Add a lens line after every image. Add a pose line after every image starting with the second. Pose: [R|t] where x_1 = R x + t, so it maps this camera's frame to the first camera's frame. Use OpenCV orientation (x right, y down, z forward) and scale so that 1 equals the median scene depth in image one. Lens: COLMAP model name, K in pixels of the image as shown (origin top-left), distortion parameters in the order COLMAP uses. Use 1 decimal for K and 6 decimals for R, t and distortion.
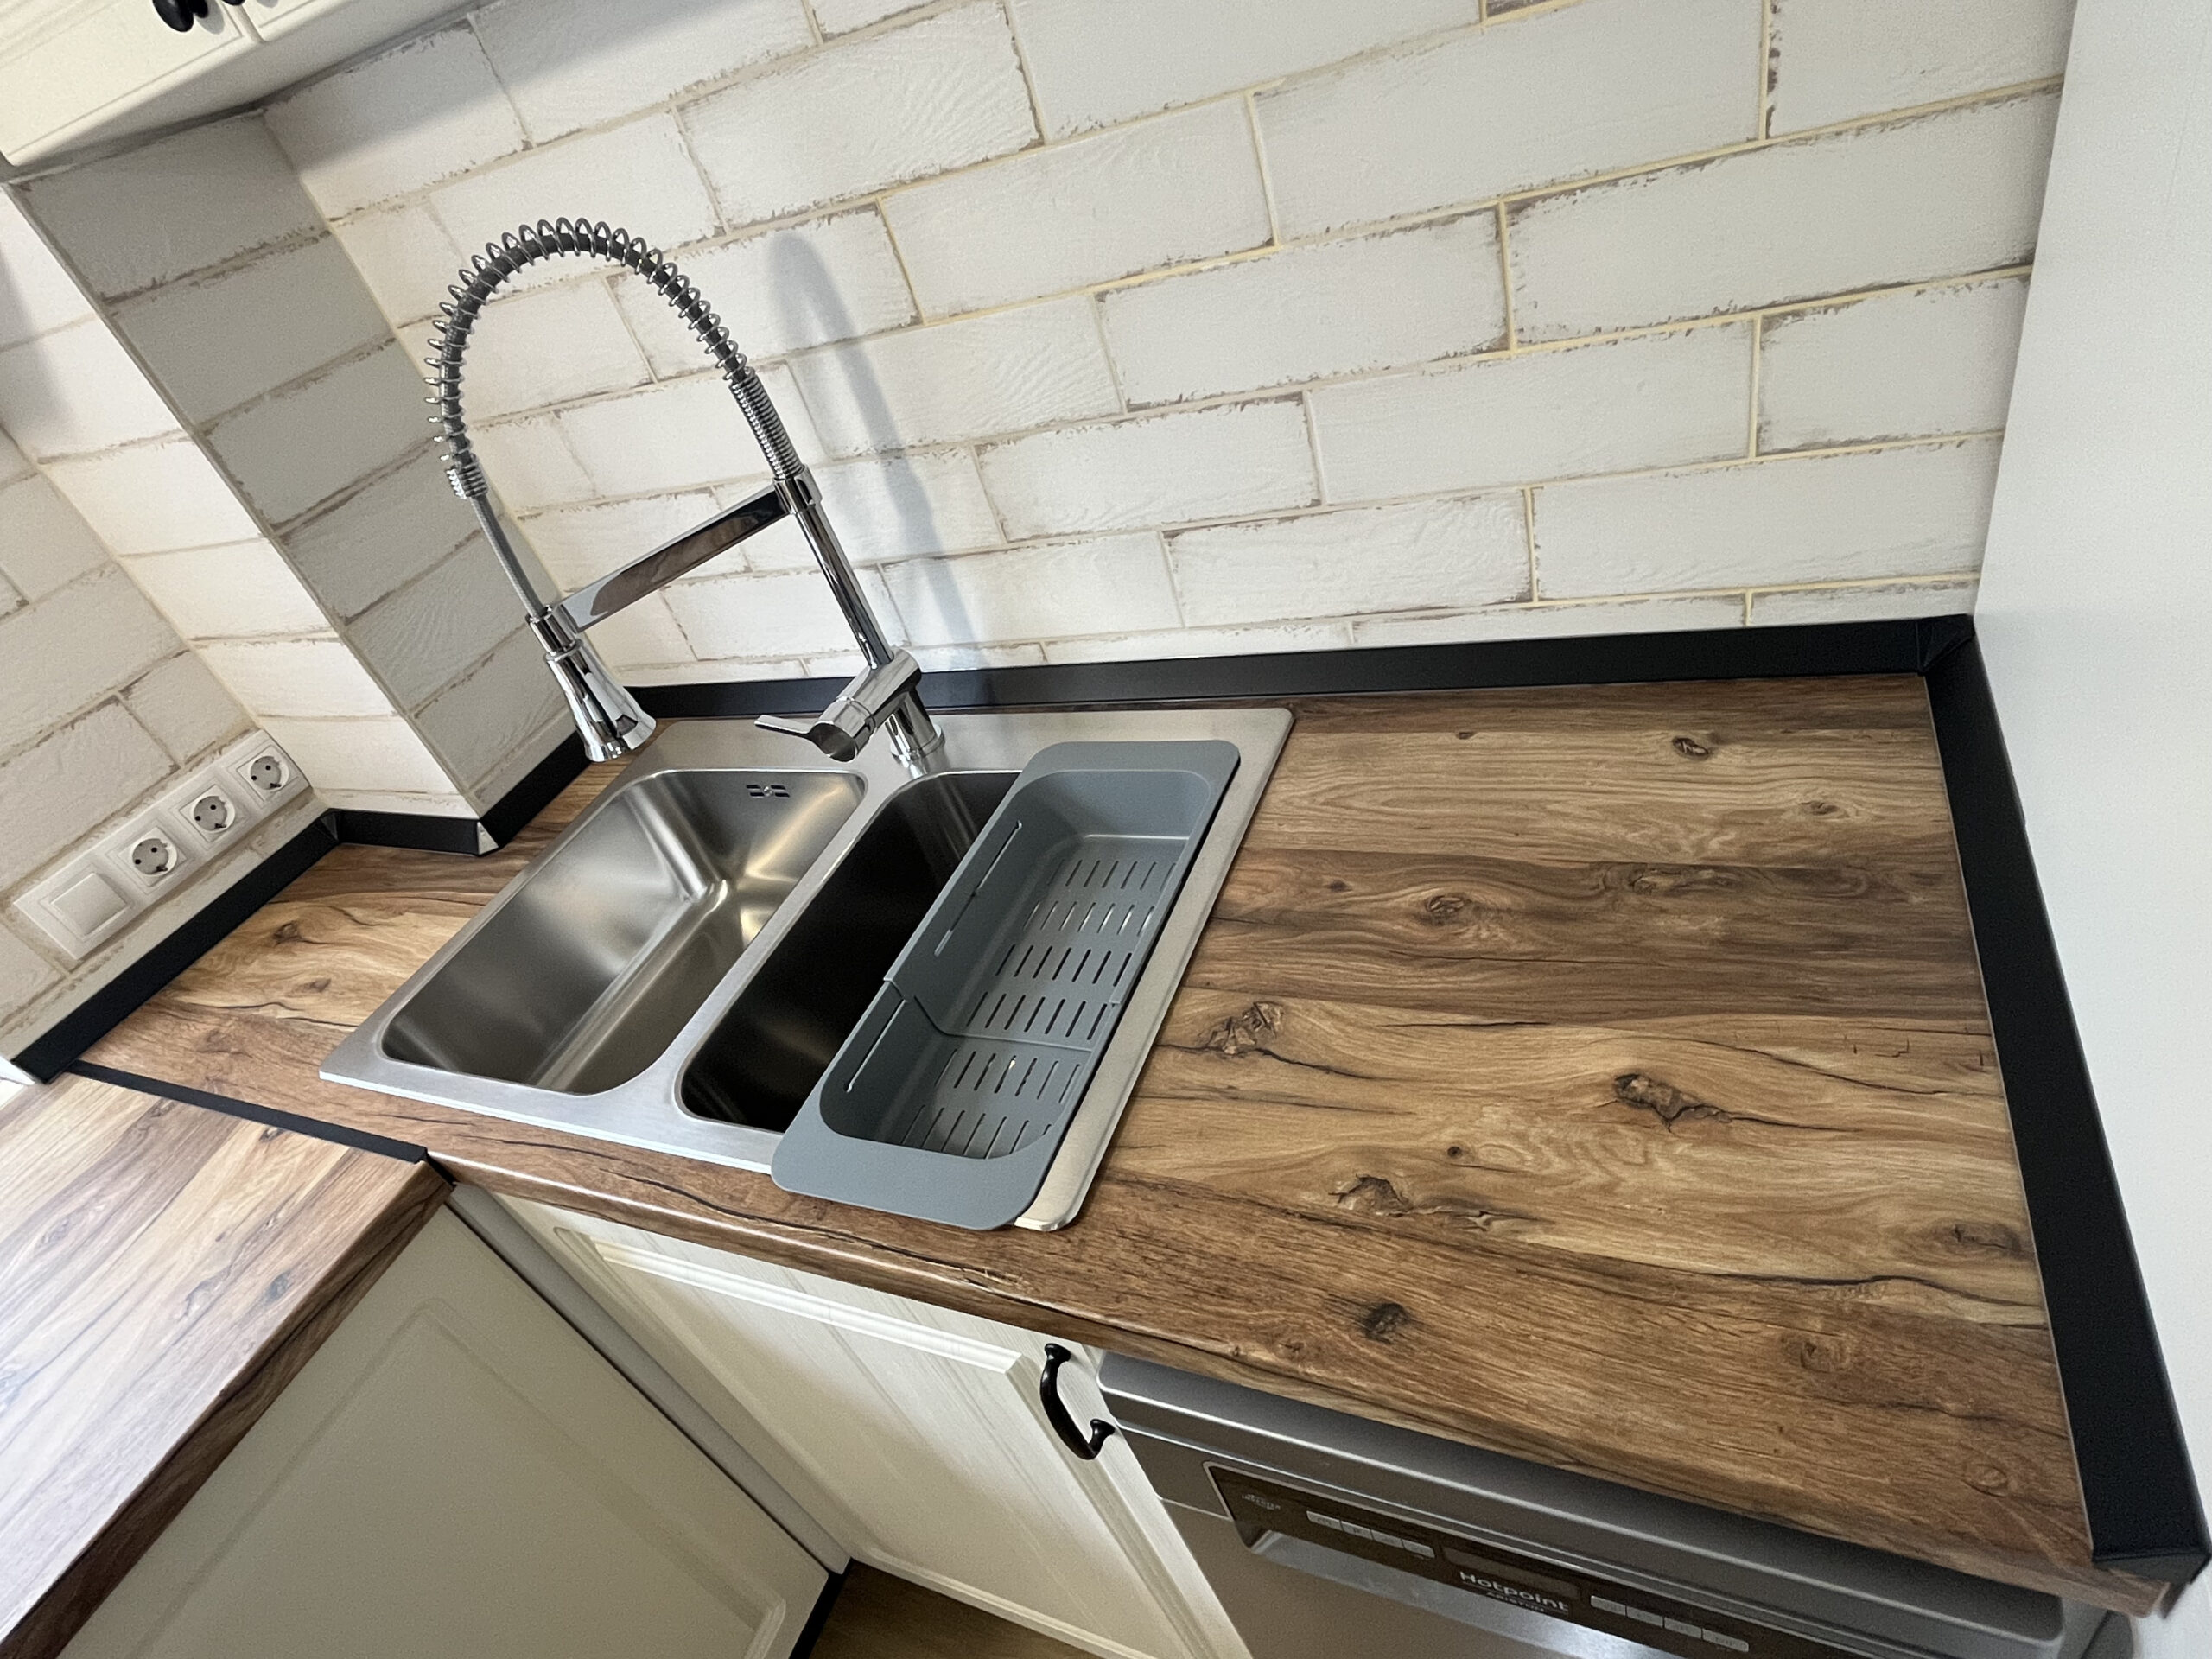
lens RADIAL K [[1176.7, 0, 1106.0], [0, 1176.7, 829.5], [0, 0, 1]] dist [0.000043, -0.000444]
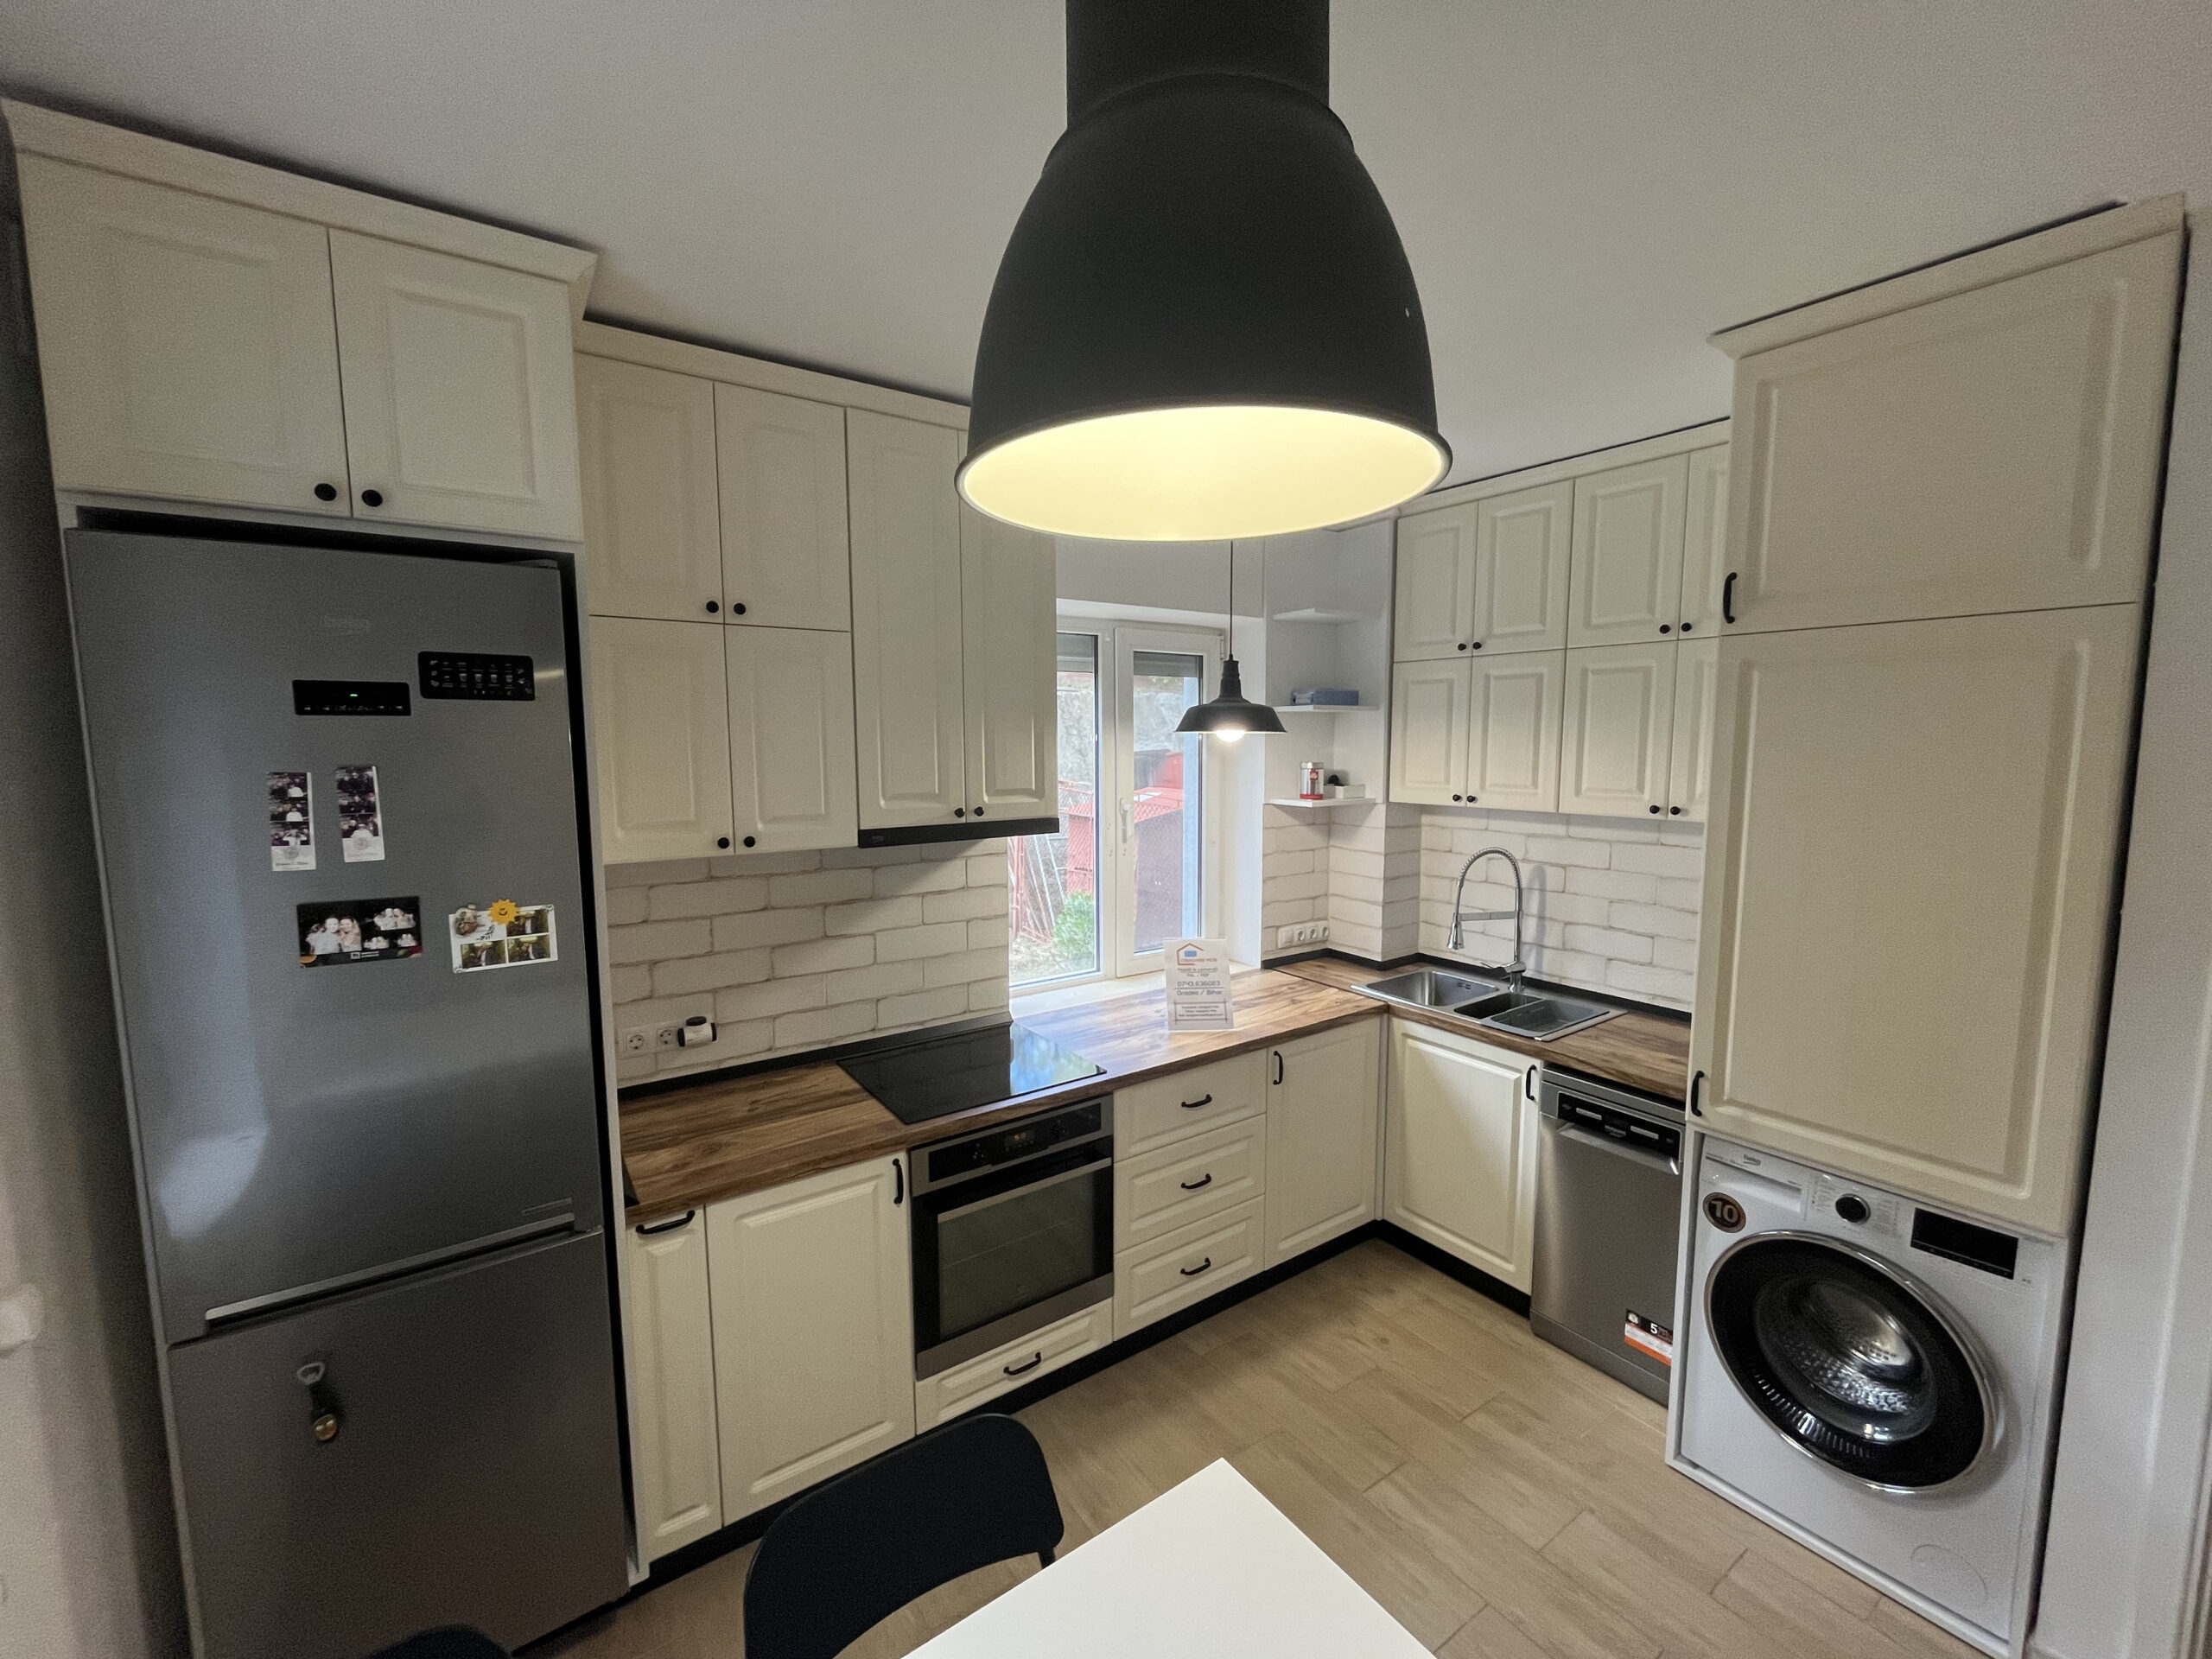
lens RADIAL K [[897.9, 0, 1106.0], [0, 897.9, 829.5], [0, 0, 1]] dist [0.000505, 0.000037]
pose [[0.807743, 0.329611, -0.488782, 0.018640], [-0.513489, 0.800668, -0.308640, 1.229495], [0.289621, 0.500286, 0.815986, -2.230165]]
